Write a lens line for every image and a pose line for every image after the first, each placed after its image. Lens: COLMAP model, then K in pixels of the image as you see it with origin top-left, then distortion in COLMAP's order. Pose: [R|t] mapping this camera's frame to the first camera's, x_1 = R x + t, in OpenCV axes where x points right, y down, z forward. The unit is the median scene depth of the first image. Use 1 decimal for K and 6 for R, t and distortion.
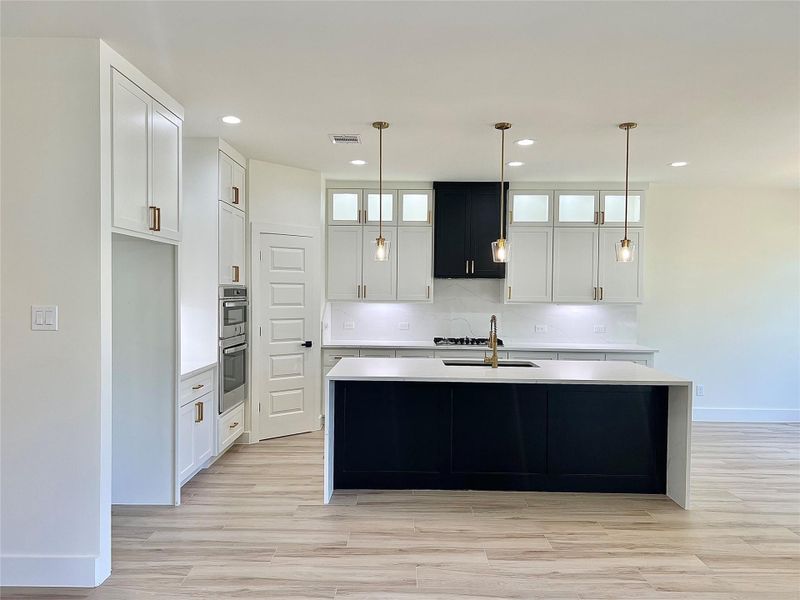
lens RADIAL K [[586.5, 0, 398.0], [0, 586.5, 310.7], [0, 0, 1]] dist [0.006980, 0.002642]
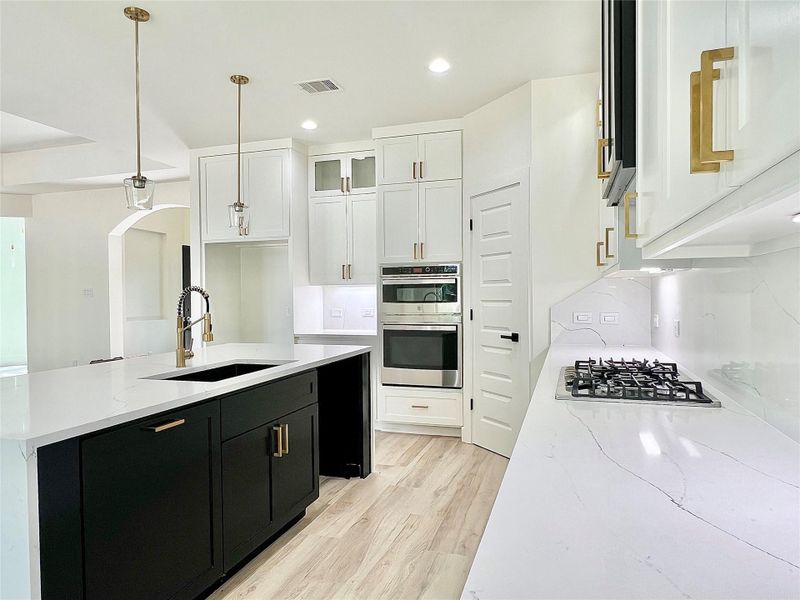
lens RADIAL K [[538.5, 0, 399.9], [0, 538.5, 305.3], [0, 0, 1]] dist [-0.002163, 0.000181]
pose [[-0.285645, 0.010520, -0.958278, 0.463741], [-0.026238, 0.999479, 0.018793, 0.009229], [0.957976, 0.030511, -0.285220, 0.975314]]
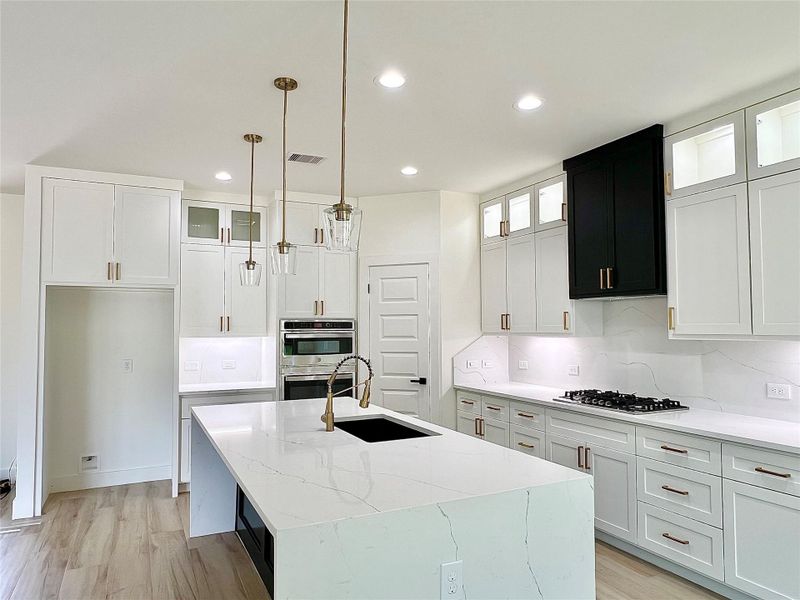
lens RADIAL K [[538.5, 0, 399.9], [0, 538.5, 305.3], [0, 0, 1]] dist [-0.002163, 0.000181]
pose [[0.456321, -0.048679, -0.888483, 0.528002], [-0.021095, 0.997630, -0.065494, -0.004235], [0.889565, 0.048629, 0.454213, 0.544986]]
